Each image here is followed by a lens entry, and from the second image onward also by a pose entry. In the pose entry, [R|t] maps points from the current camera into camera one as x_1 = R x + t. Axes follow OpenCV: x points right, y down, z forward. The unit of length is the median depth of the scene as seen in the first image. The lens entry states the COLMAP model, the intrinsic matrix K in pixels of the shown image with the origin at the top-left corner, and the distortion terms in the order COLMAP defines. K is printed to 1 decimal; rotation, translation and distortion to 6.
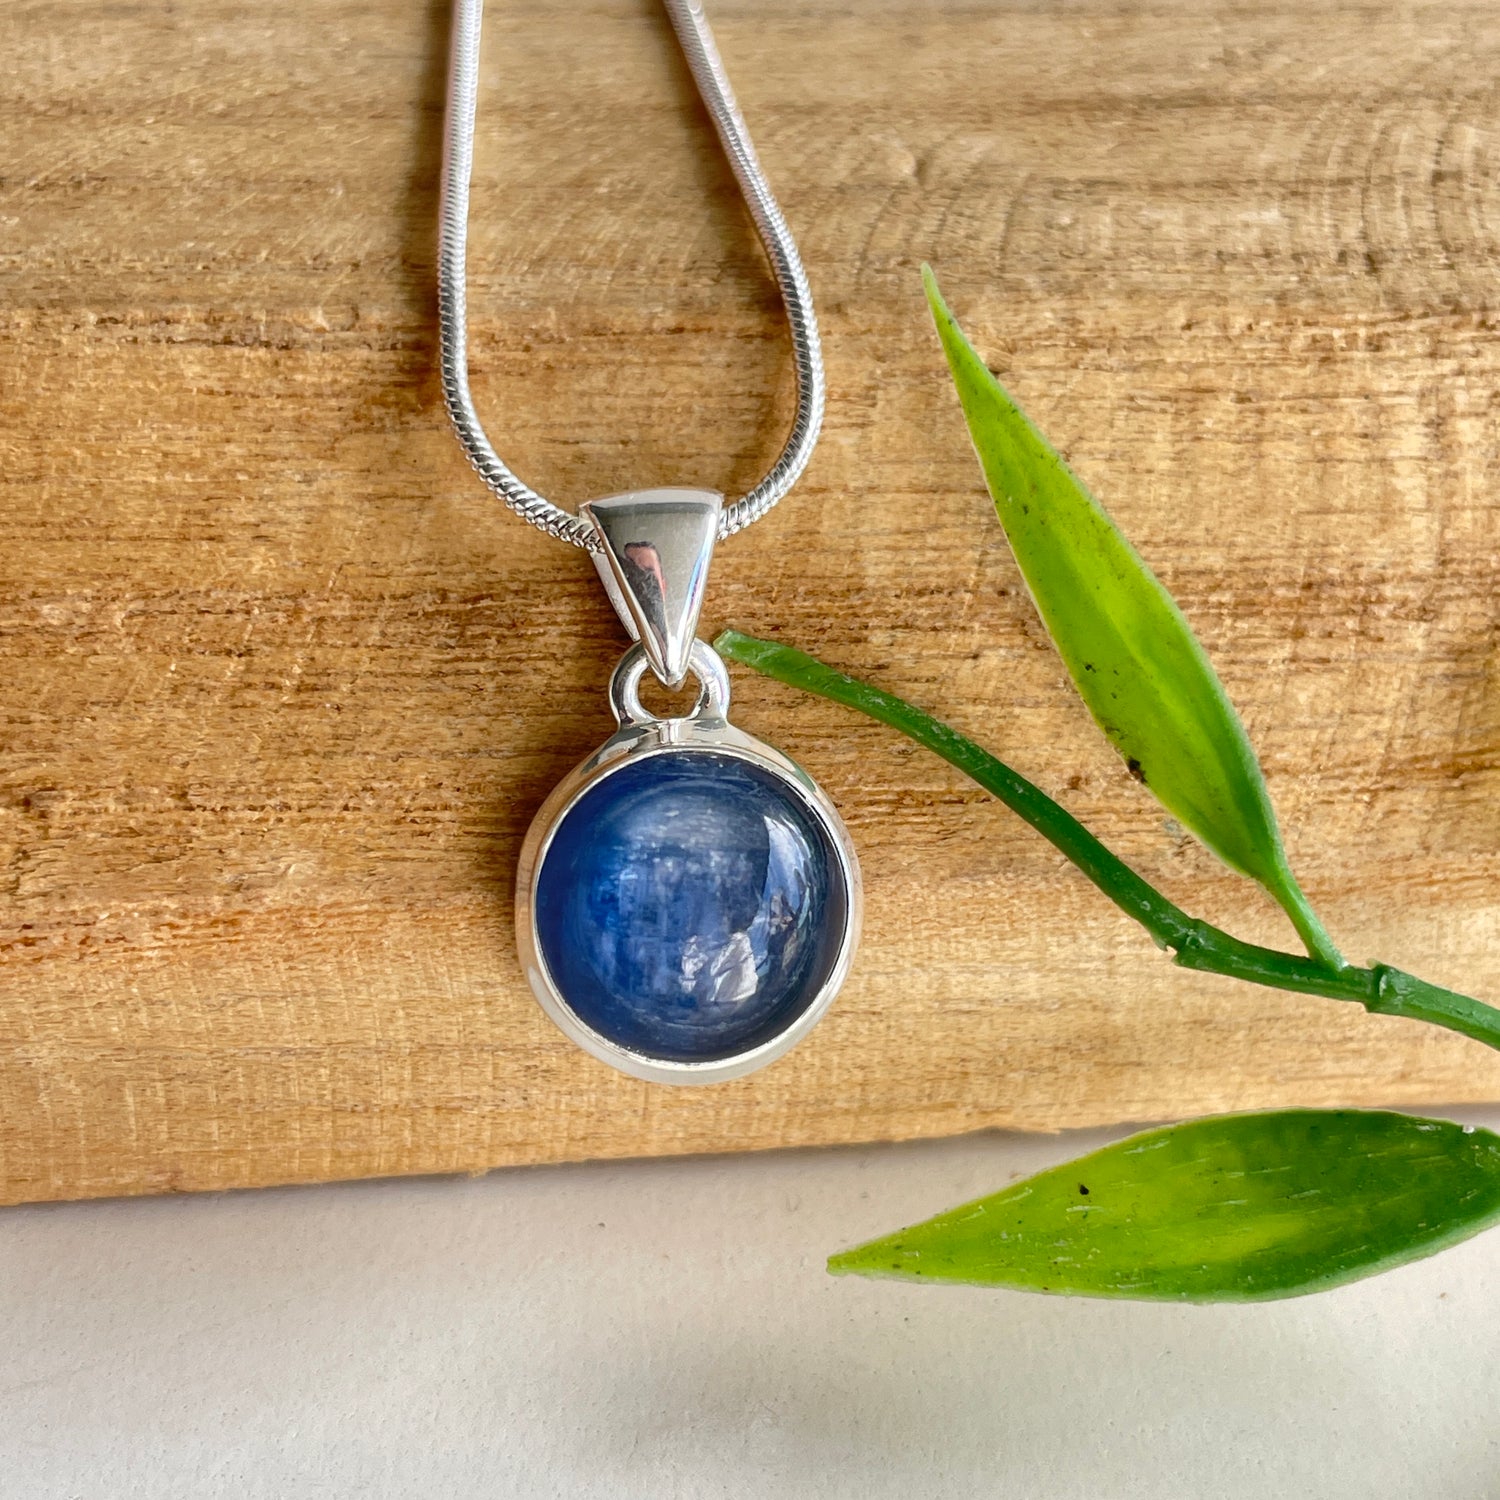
lens RADIAL K [[3237.2, 0, 730.0], [0, 3237.2, 747.1], [0, 0, 1]] dist [0.144918, -0.911599]
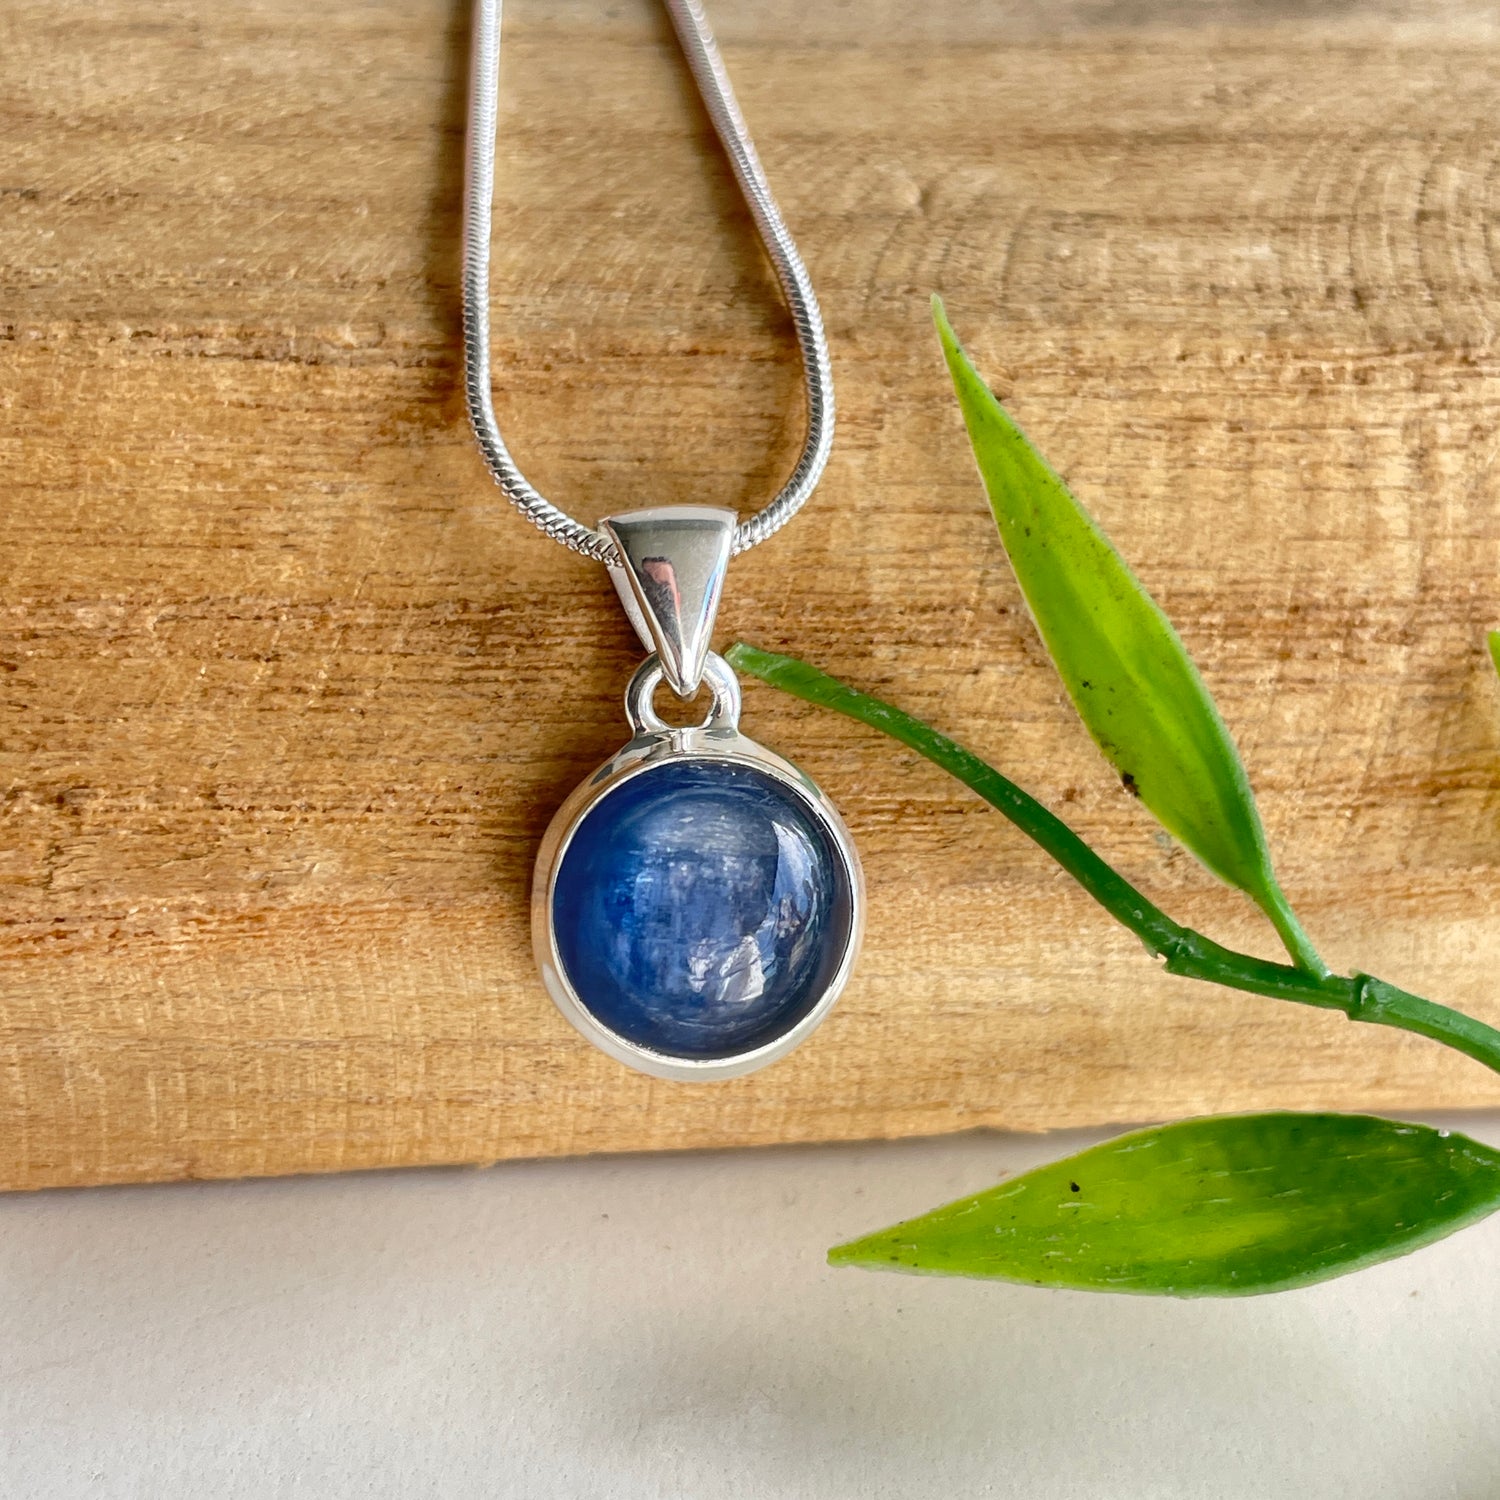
lens RADIAL K [[3256.8, 0, 751.2], [0, 3256.8, 732.3], [0, 0, 1]] dist [0.134871, -0.768516]
pose [[0.999583, 0.015145, 0.024605, -0.021438], [-0.015039, 0.999877, -0.004467, -0.002889], [-0.024669, 0.004095, 0.999687, -0.041566]]
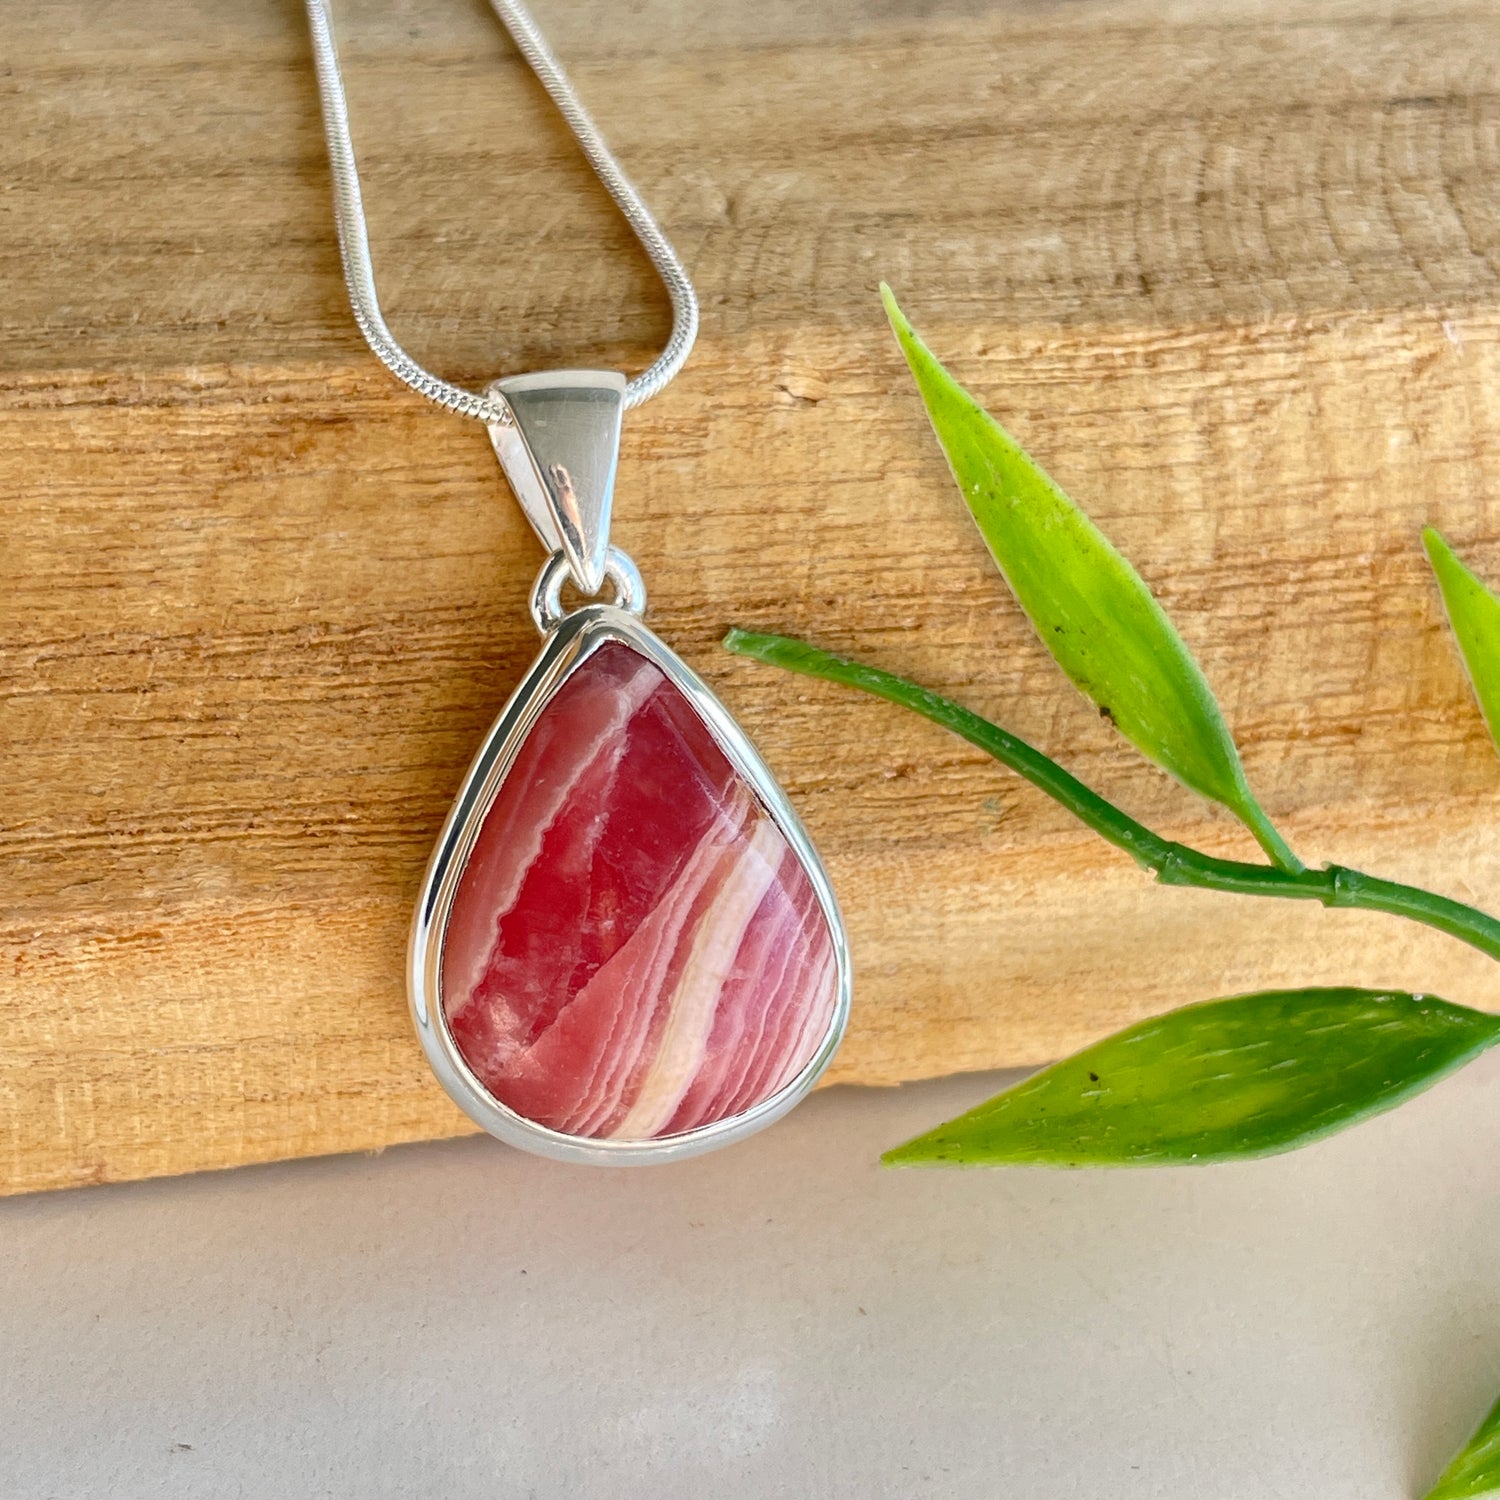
lens RADIAL K [[3678.8, 0, 792.6], [0, 3678.8, 859.0], [0, 0, 1]] dist [0.175704, -1.179625]
pose [[0.994578, -0.050144, 0.091100, -0.047849], [0.046164, 0.997907, 0.045286, -0.017508], [-0.093180, -0.040835, 0.994812, -0.254751]]
